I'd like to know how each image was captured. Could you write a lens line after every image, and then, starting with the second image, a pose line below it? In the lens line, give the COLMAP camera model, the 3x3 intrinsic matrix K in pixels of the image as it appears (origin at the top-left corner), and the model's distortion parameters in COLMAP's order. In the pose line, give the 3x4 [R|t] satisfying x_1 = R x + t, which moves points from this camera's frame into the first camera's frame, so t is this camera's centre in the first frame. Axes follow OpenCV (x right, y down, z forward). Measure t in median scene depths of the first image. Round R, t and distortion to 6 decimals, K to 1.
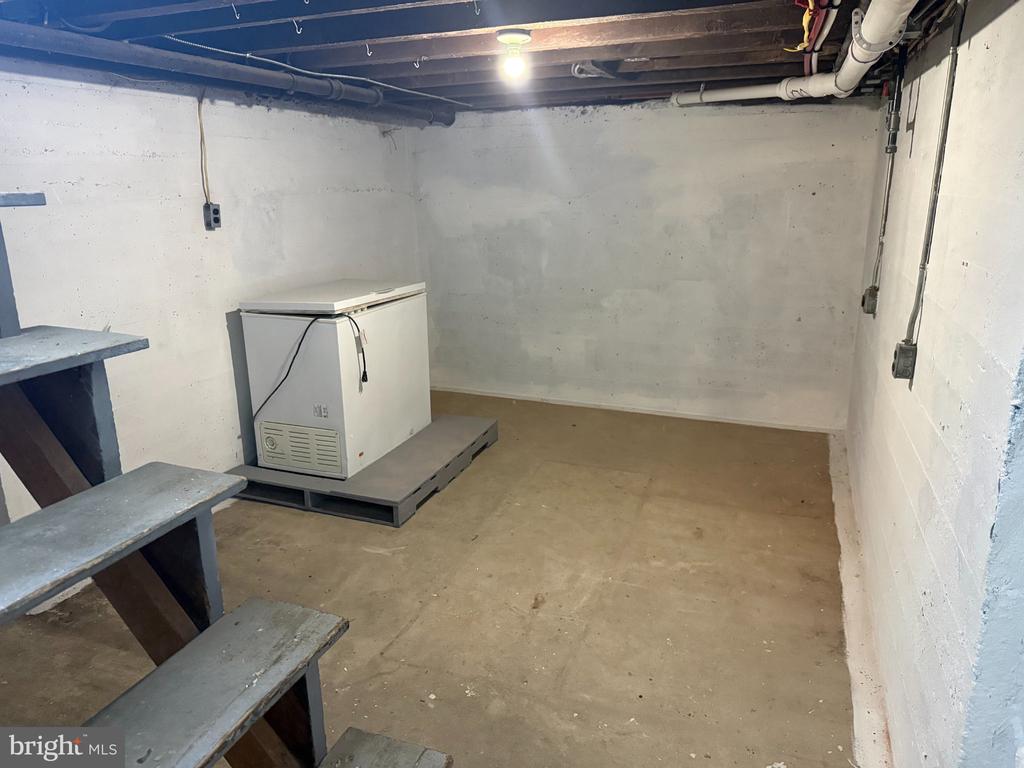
lens RADIAL K [[703.2, 0, 512.0], [0, 703.2, 384.0], [0, 0, 1]] dist [0.093872, -0.146757]
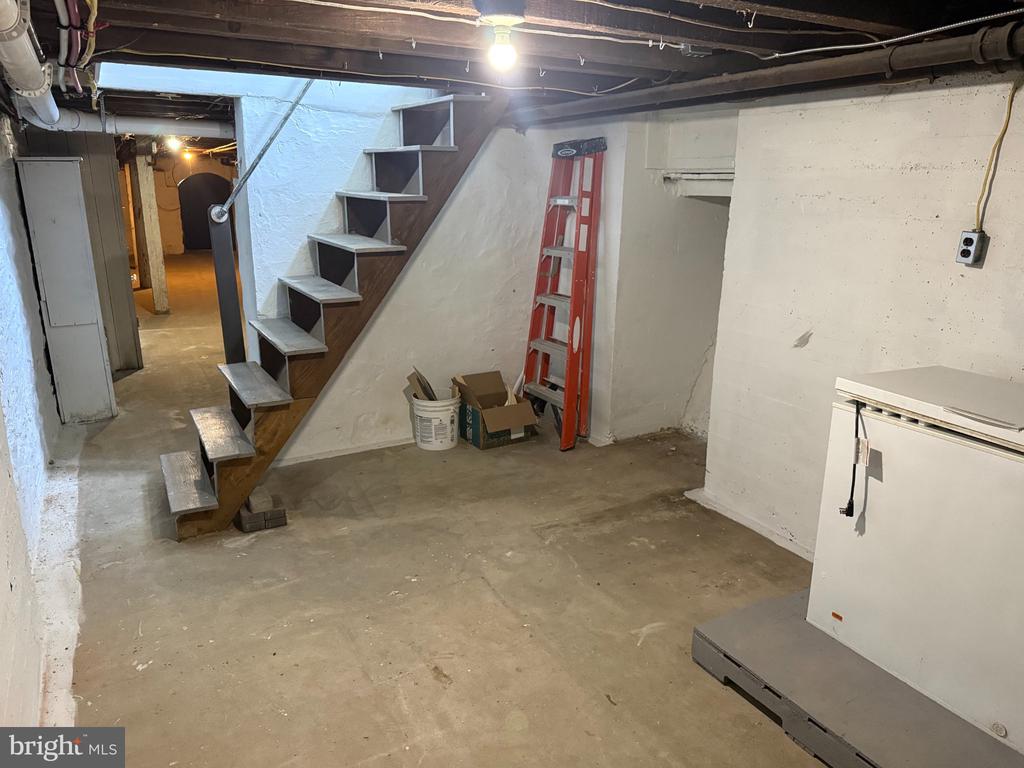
lens RADIAL K [[708.6, 0, 514.3], [0, 708.6, 395.7], [0, 0, 1]] dist [0.057696, -0.085562]
pose [[-0.632176, 0.227689, -0.740615, 0.490485], [-0.215548, 0.866438, 0.450360, -0.364428], [0.744239, 0.444345, -0.498664, 1.189242]]
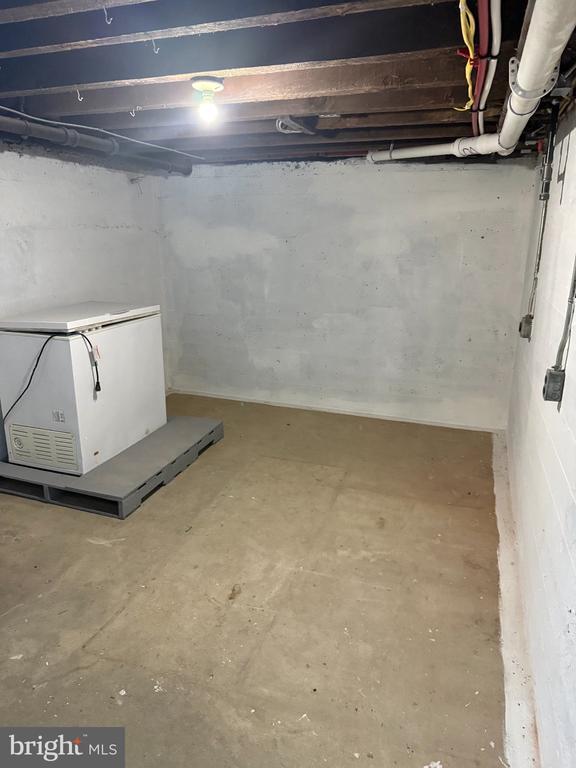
lens RADIAL K [[531.4, 0, 285.9], [0, 531.4, 382.8], [0, 0, 1]] dist [0.057696, -0.085562]
pose [[0.999178, 0.007140, 0.039897, 0.071616], [-0.007279, 0.999968, 0.003356, -0.024819], [-0.039872, -0.003644, 0.999198, 0.130510]]
